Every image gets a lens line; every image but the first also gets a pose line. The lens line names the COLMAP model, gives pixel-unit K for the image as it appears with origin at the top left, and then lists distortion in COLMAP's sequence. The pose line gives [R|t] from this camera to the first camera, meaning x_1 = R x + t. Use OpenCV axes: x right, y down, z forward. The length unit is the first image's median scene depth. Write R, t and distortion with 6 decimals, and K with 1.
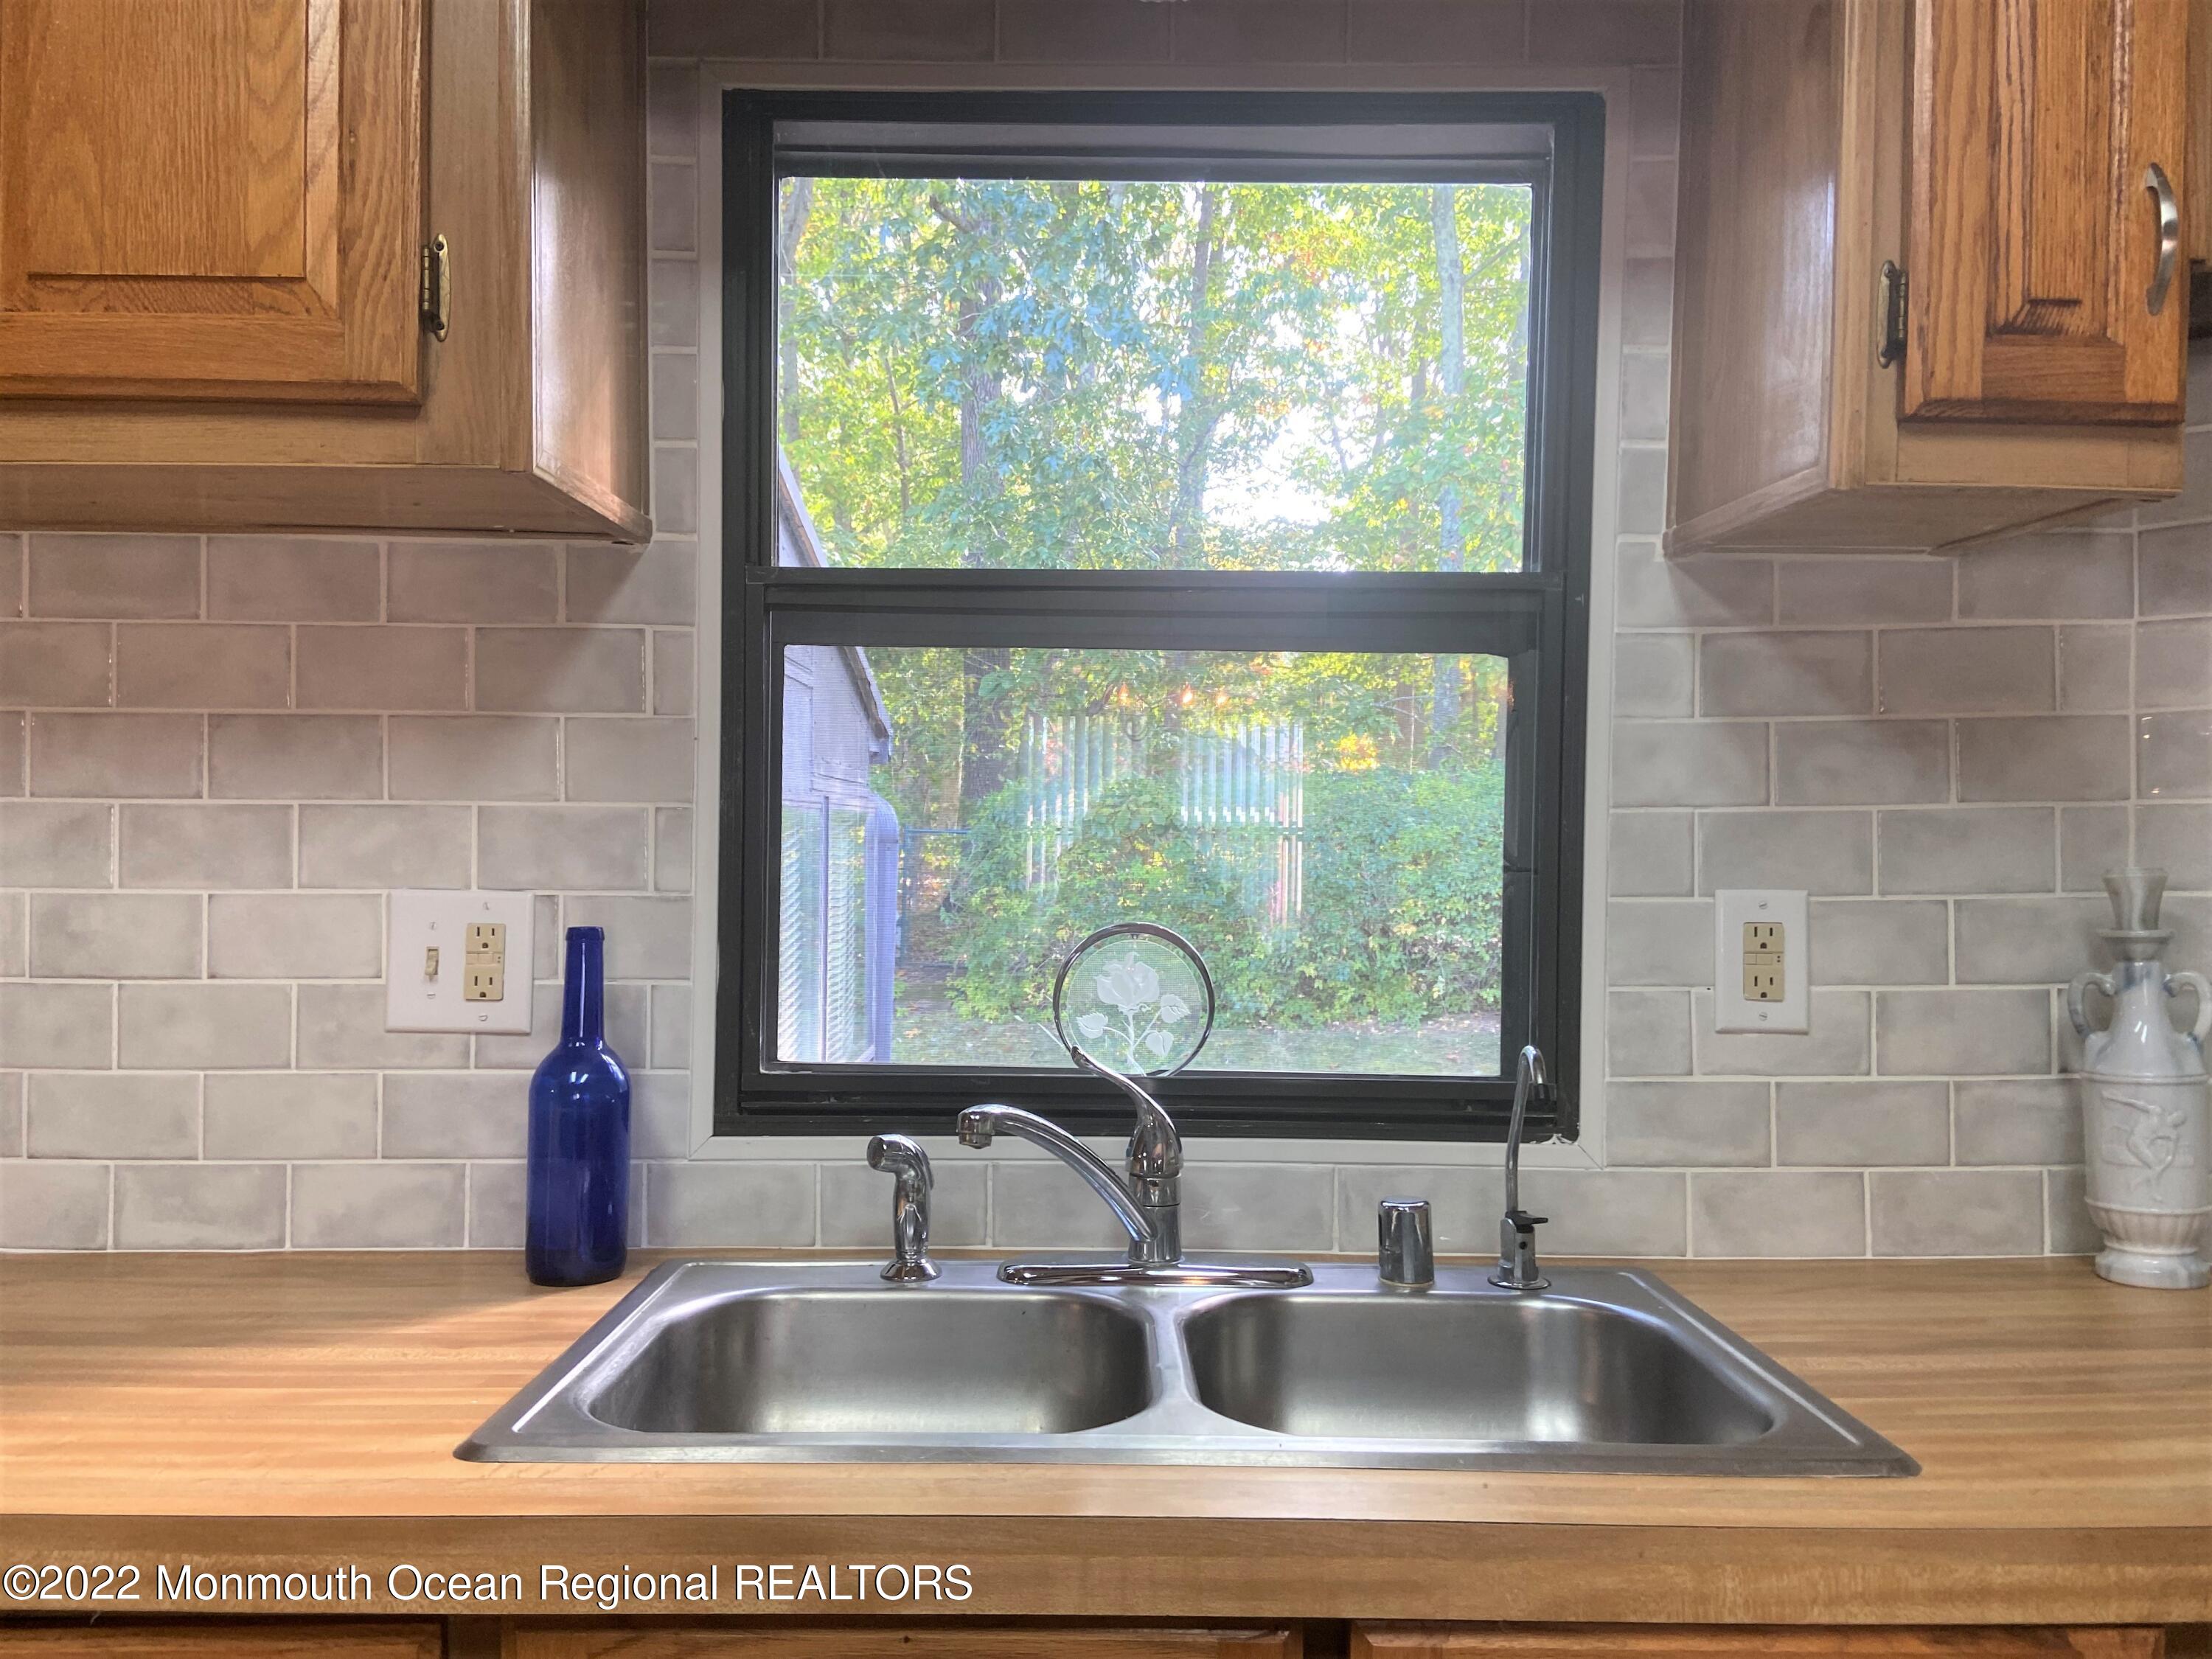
lens RADIAL K [[1713.1, 0, 1055.0], [0, 1713.1, 835.7], [0, 0, 1]] dist [0.108075, -0.127313]
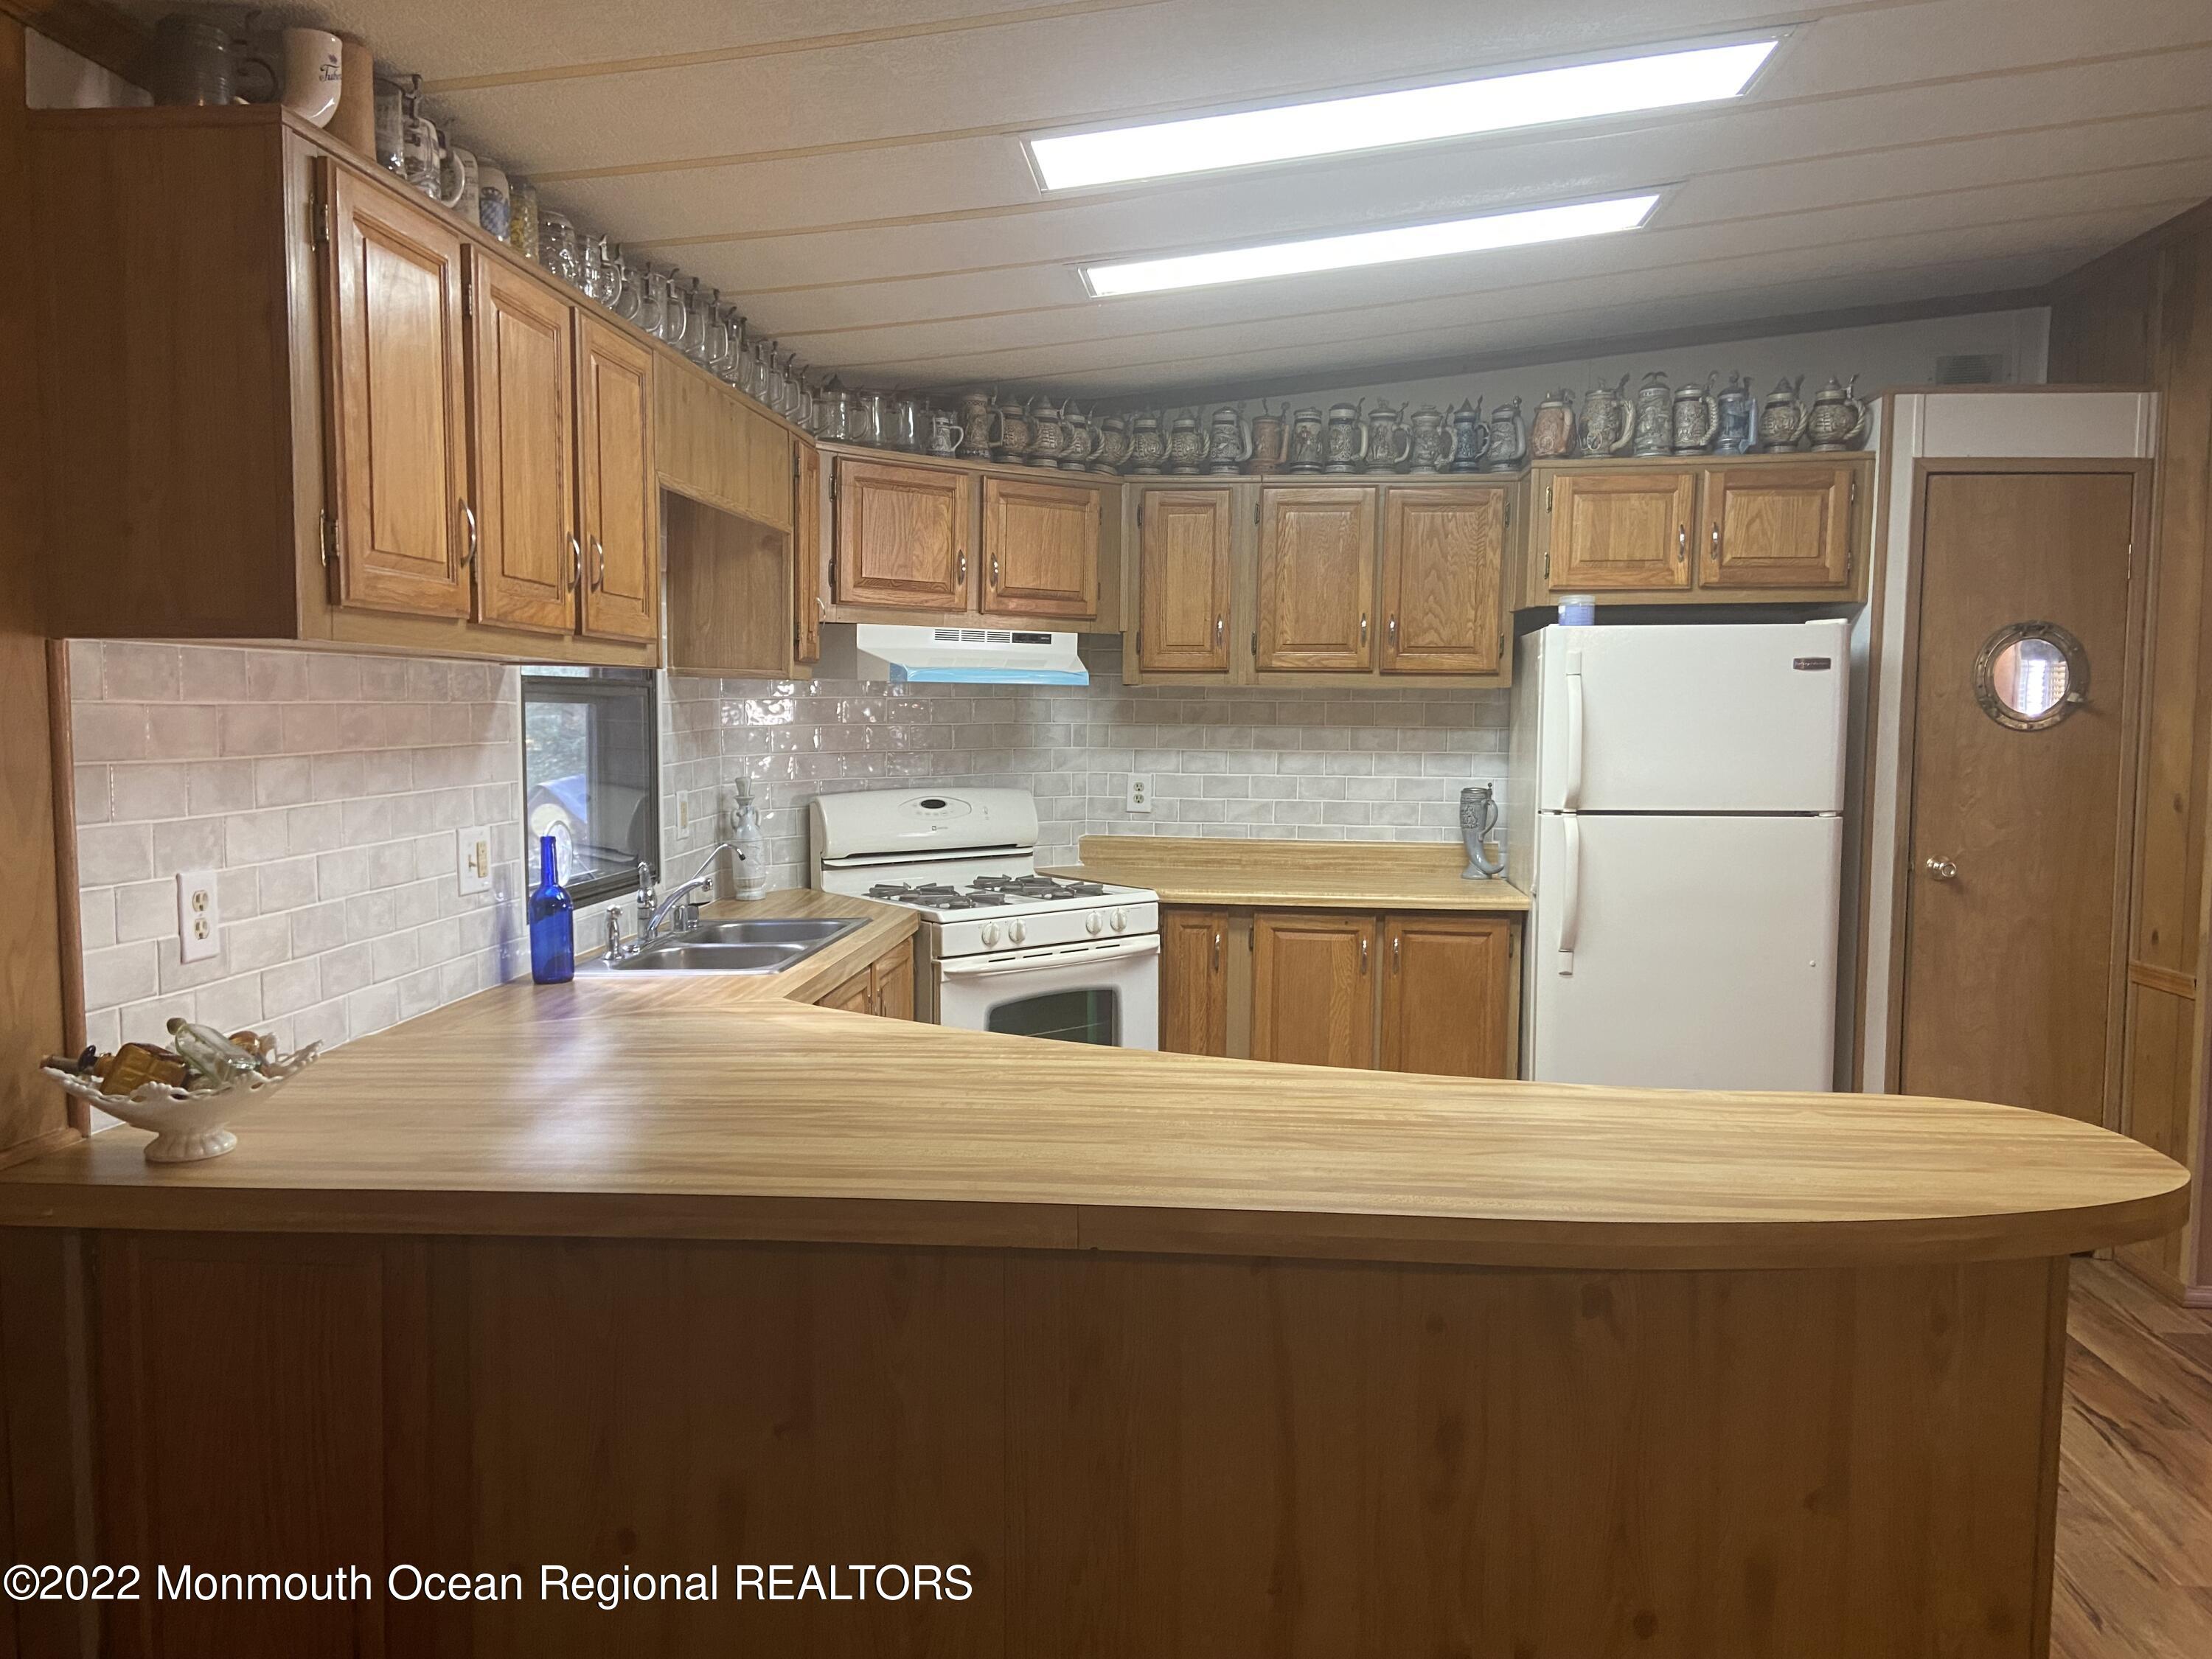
lens RADIAL K [[1663.7, 0, 1085.2], [0, 1663.7, 837.7], [0, 0, 1]] dist [0.133873, -0.175867]
pose [[0.087702, -0.087137, 0.992328, -2.346429], [0.000654, 0.996172, 0.087417, -0.136098], [-0.996147, -0.007018, 0.087423, 0.063377]]
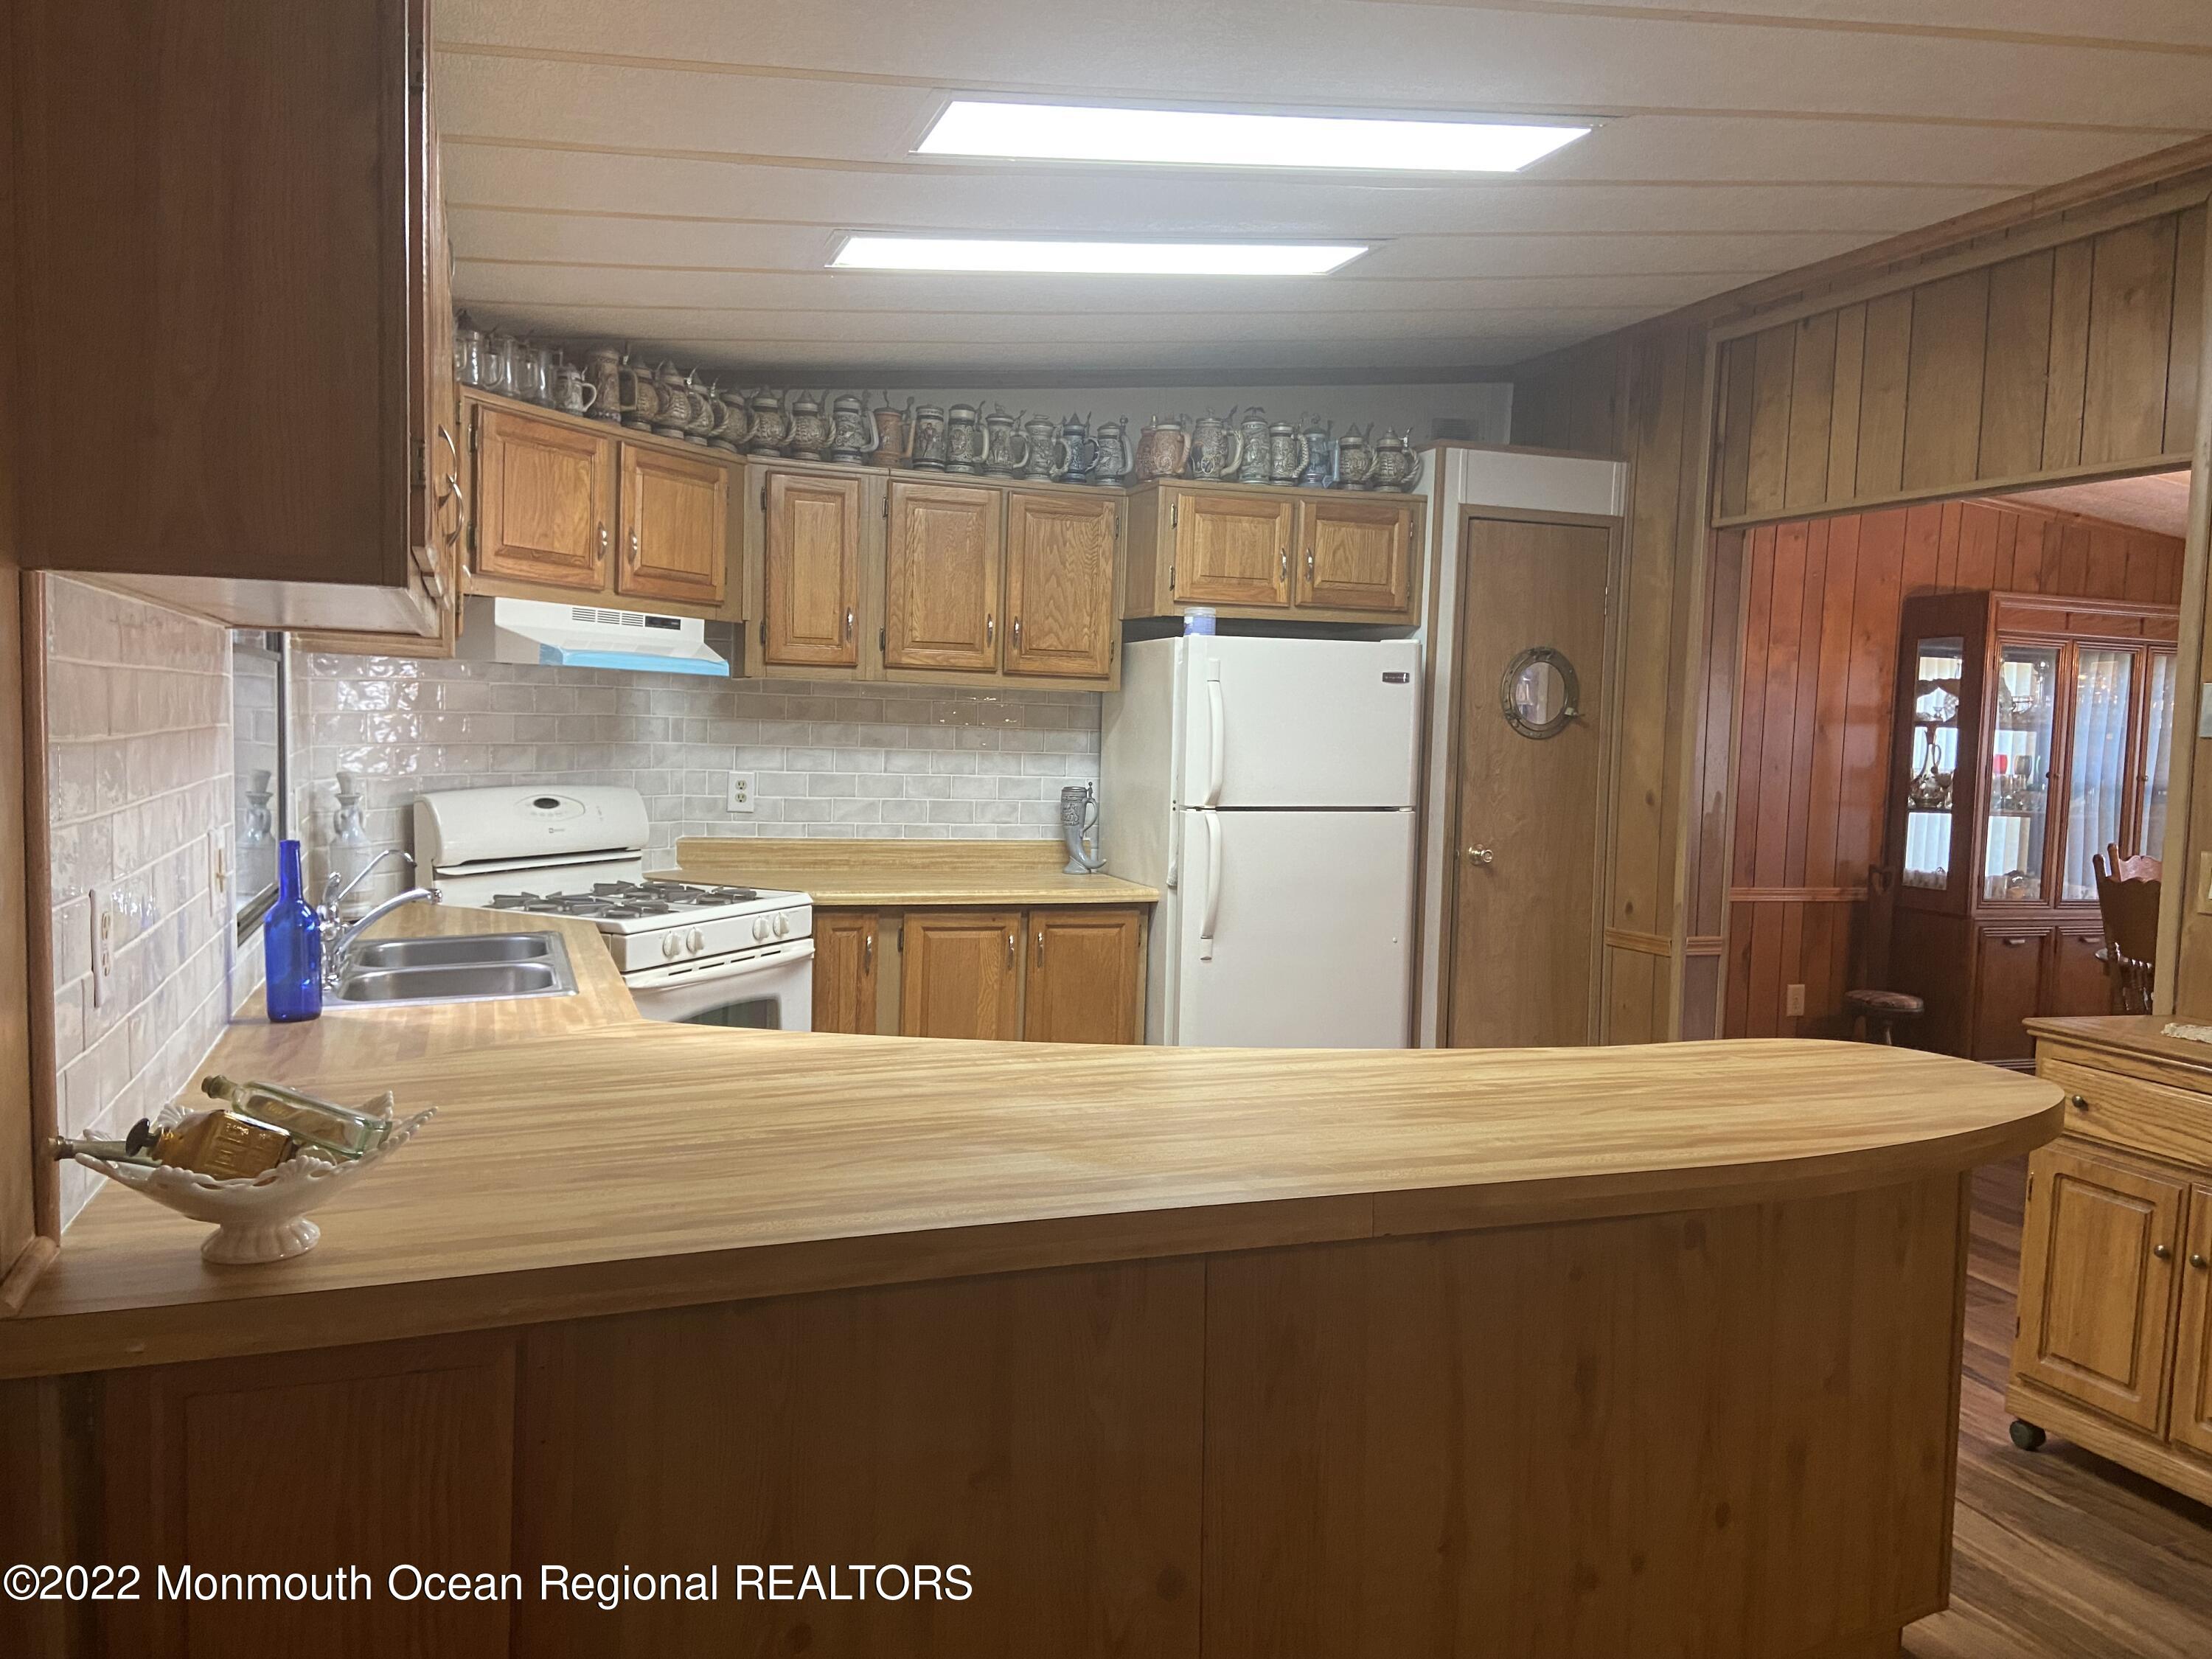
lens RADIAL K [[1663.7, 0, 1085.2], [0, 1663.7, 837.7], [0, 0, 1]] dist [0.133873, -0.175867]
pose [[-0.346183, -0.082411, 0.934540, -2.207115], [-0.022976, 0.996580, 0.079371, -0.112008], [-0.937886, 0.006005, -0.346893, 0.778199]]
